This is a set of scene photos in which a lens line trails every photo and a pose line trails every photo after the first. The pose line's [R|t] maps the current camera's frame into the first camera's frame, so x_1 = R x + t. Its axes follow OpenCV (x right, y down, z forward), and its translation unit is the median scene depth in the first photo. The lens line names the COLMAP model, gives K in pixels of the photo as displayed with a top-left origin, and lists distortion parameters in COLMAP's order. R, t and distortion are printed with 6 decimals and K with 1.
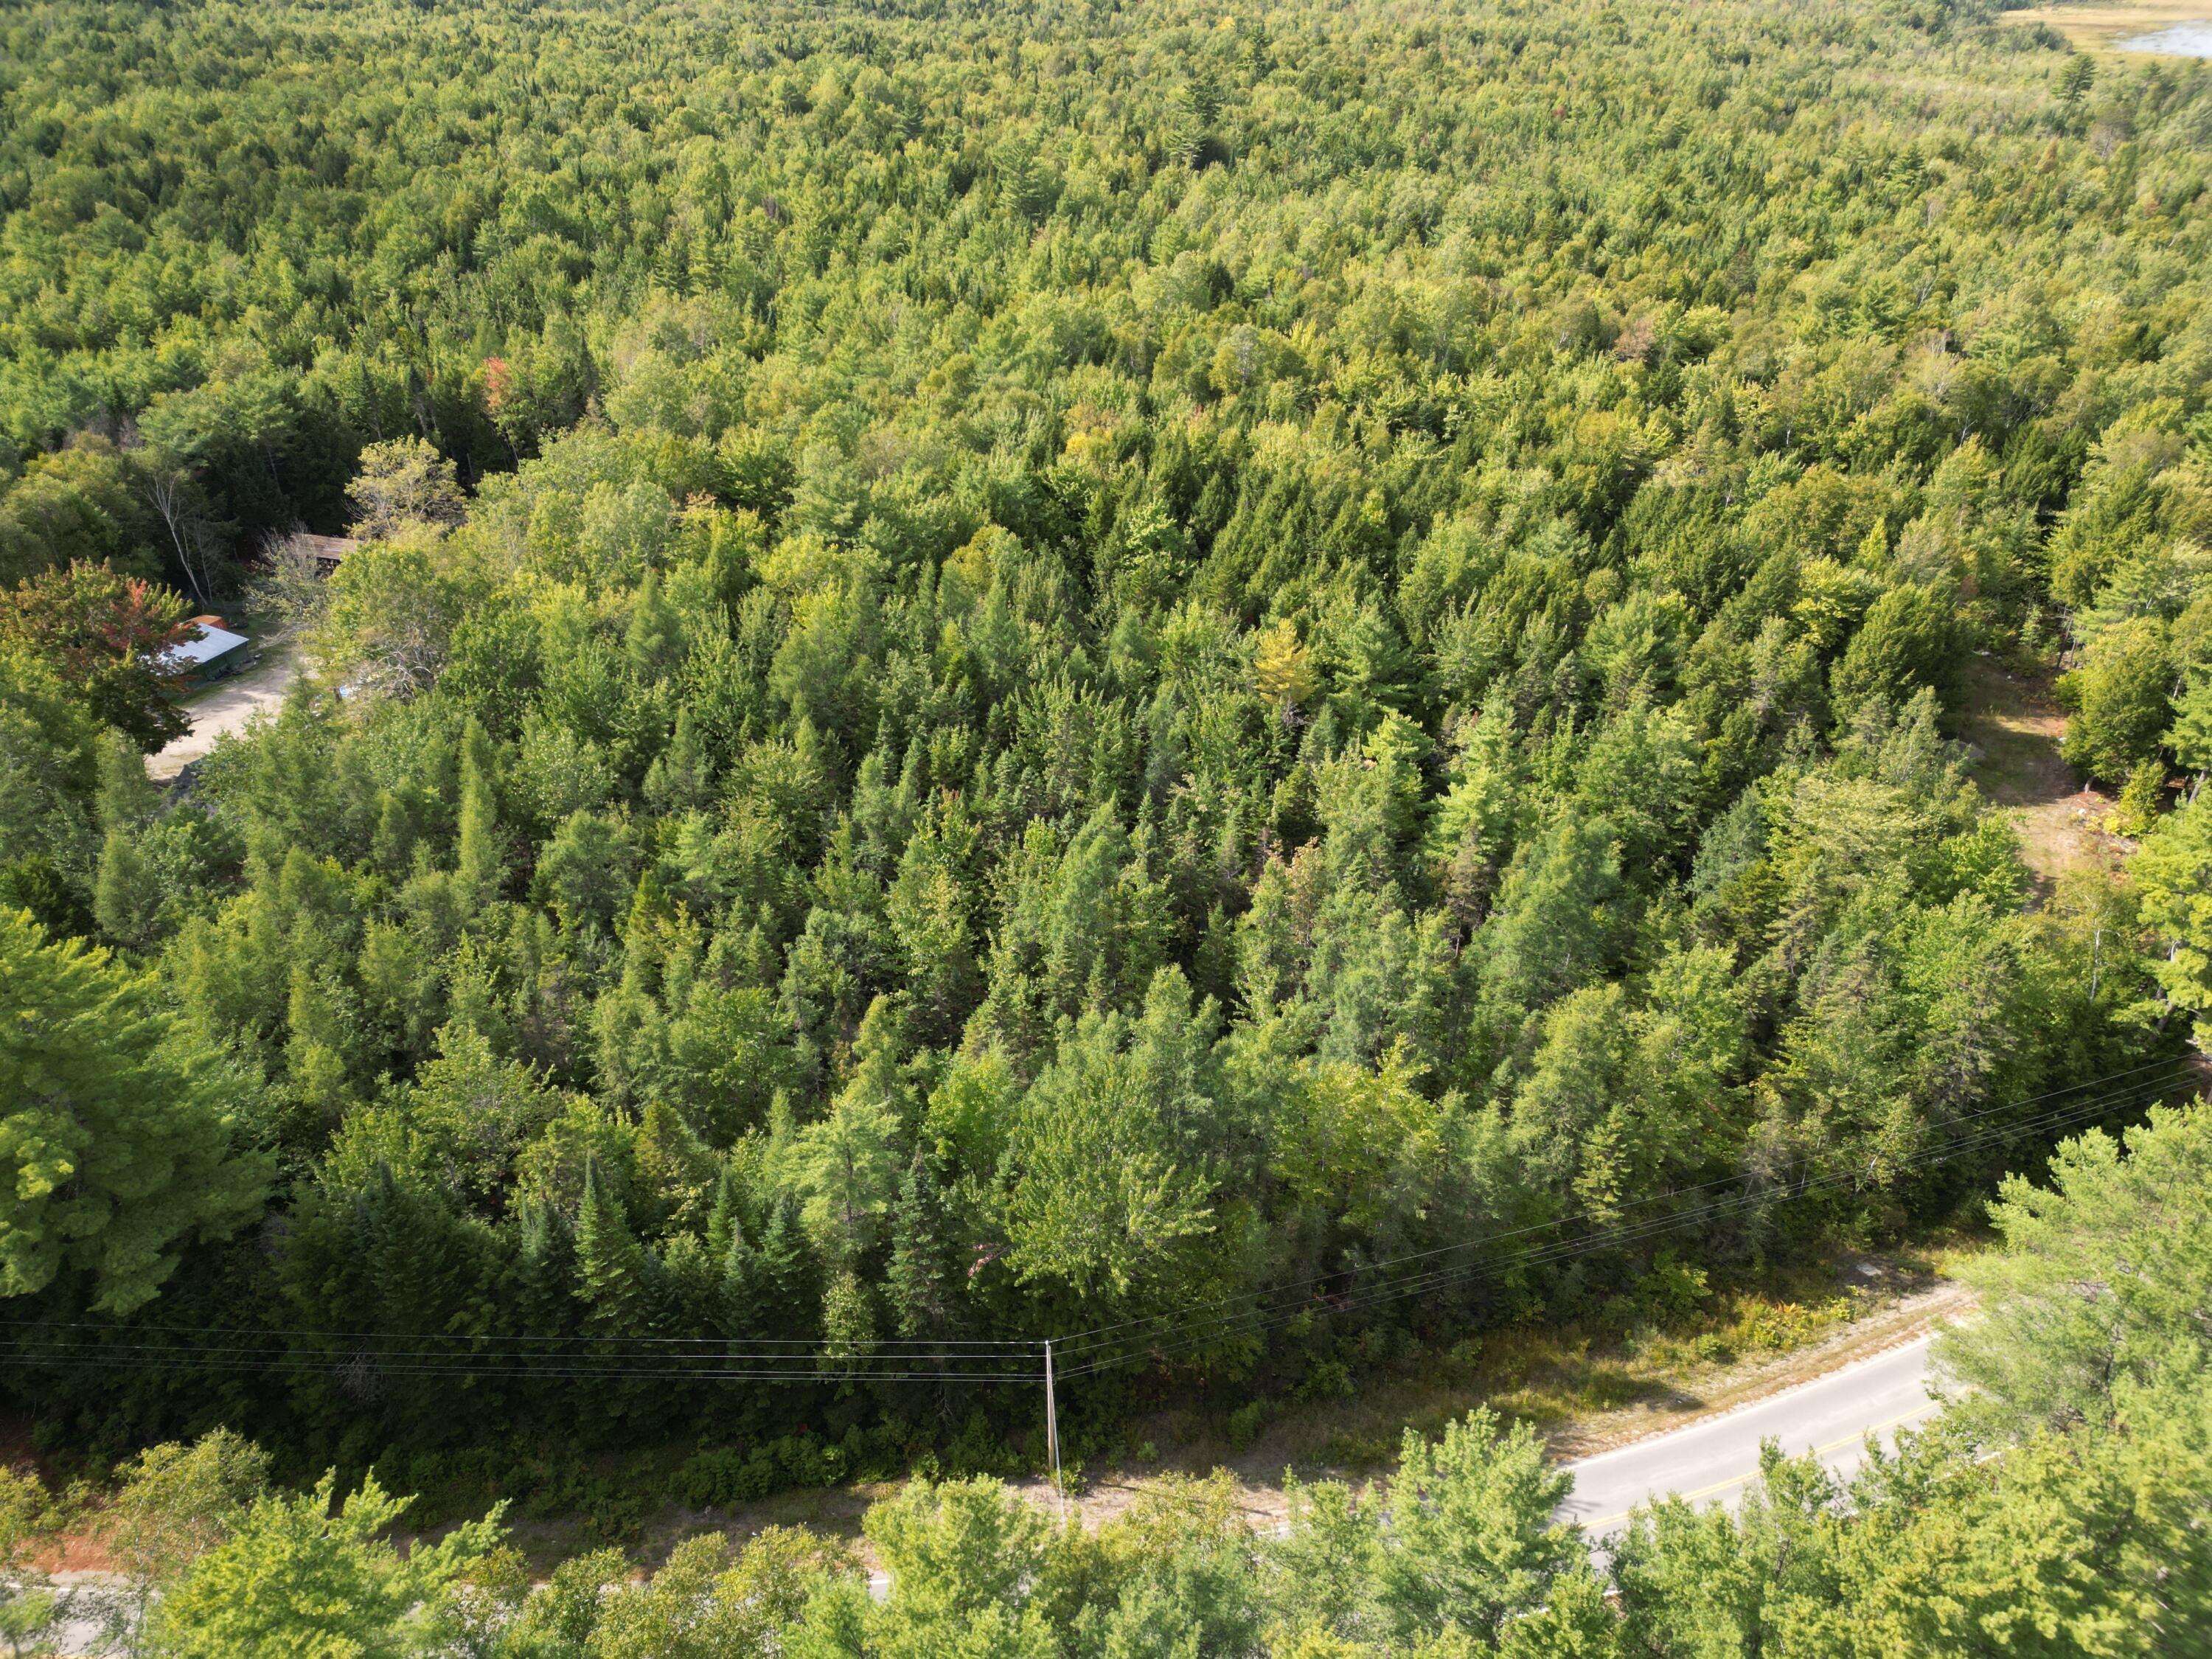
lens RADIAL K [[1539.8, 0, 1106.0], [0, 1539.8, 829.5], [0, 0, 1]] dist [0.113921, -0.125485]
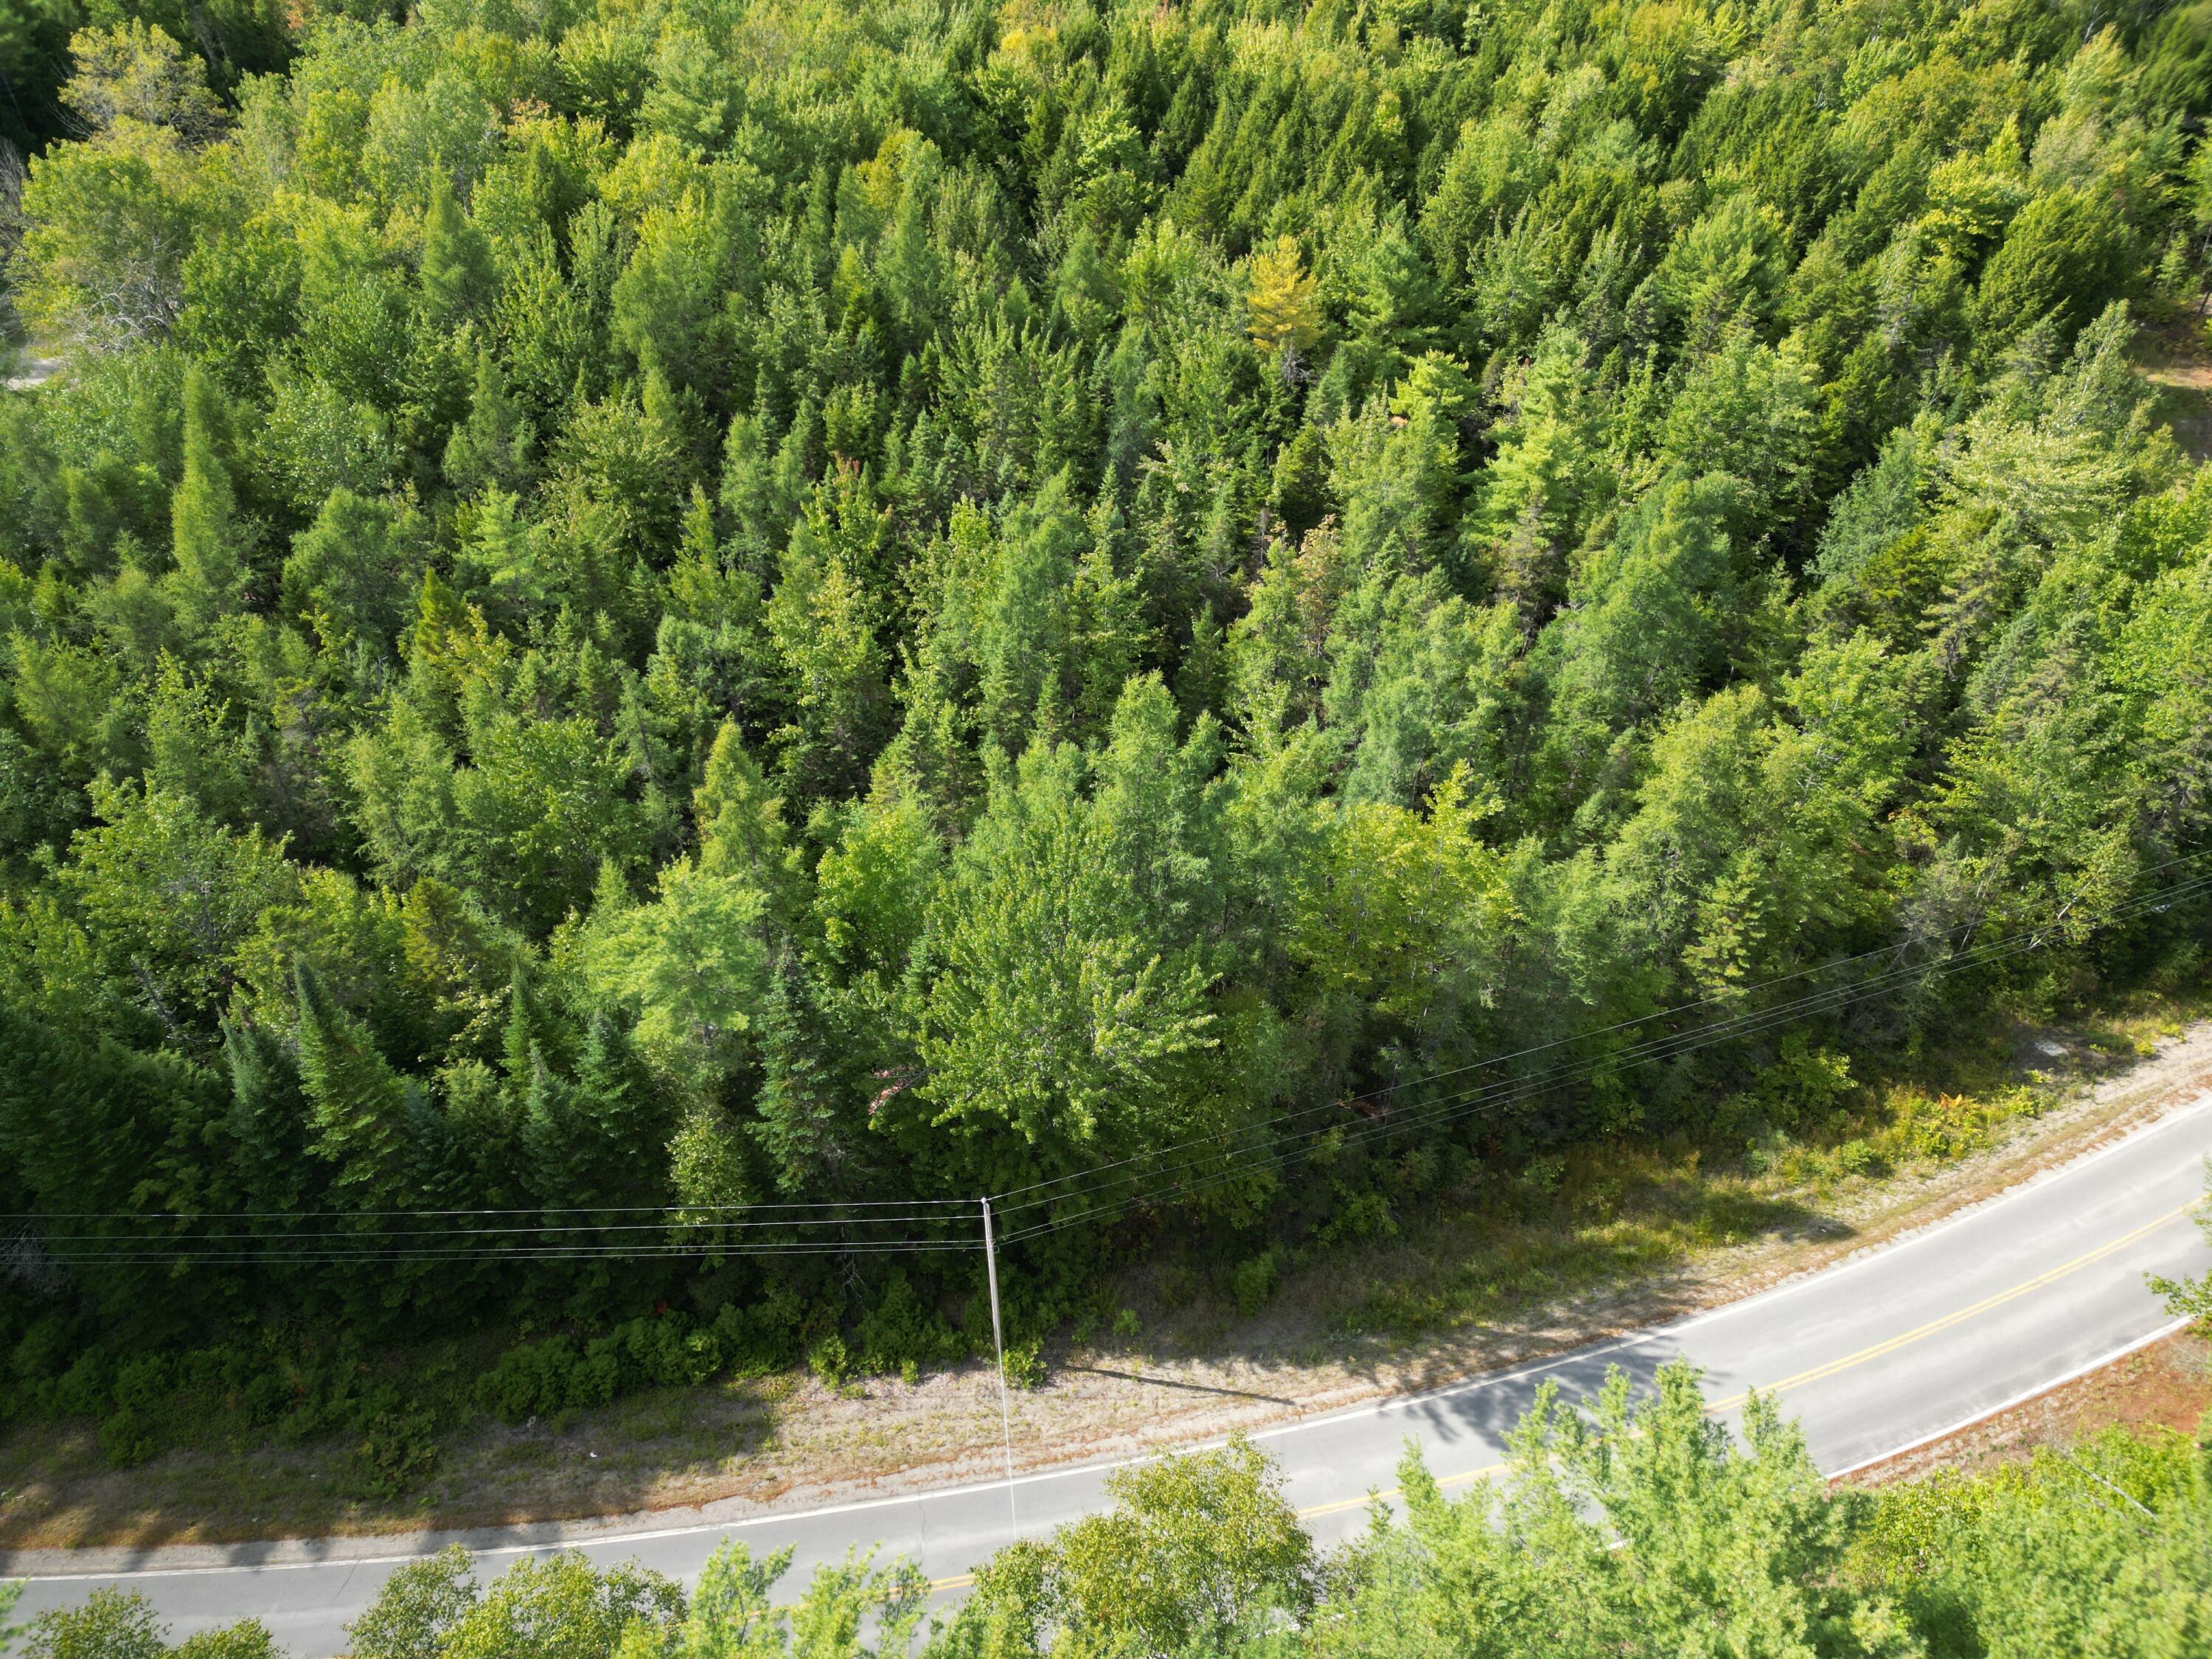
lens RADIAL K [[1539.8, 0, 1106.0], [0, 1539.8, 829.5], [0, 0, 1]] dist [0.113921, -0.125485]
pose [[0.999530, -0.023802, 0.019303, 0.006690], [0.020422, 0.986980, 0.159541, 0.038617], [-0.022849, -0.159072, 0.987003, 0.252739]]
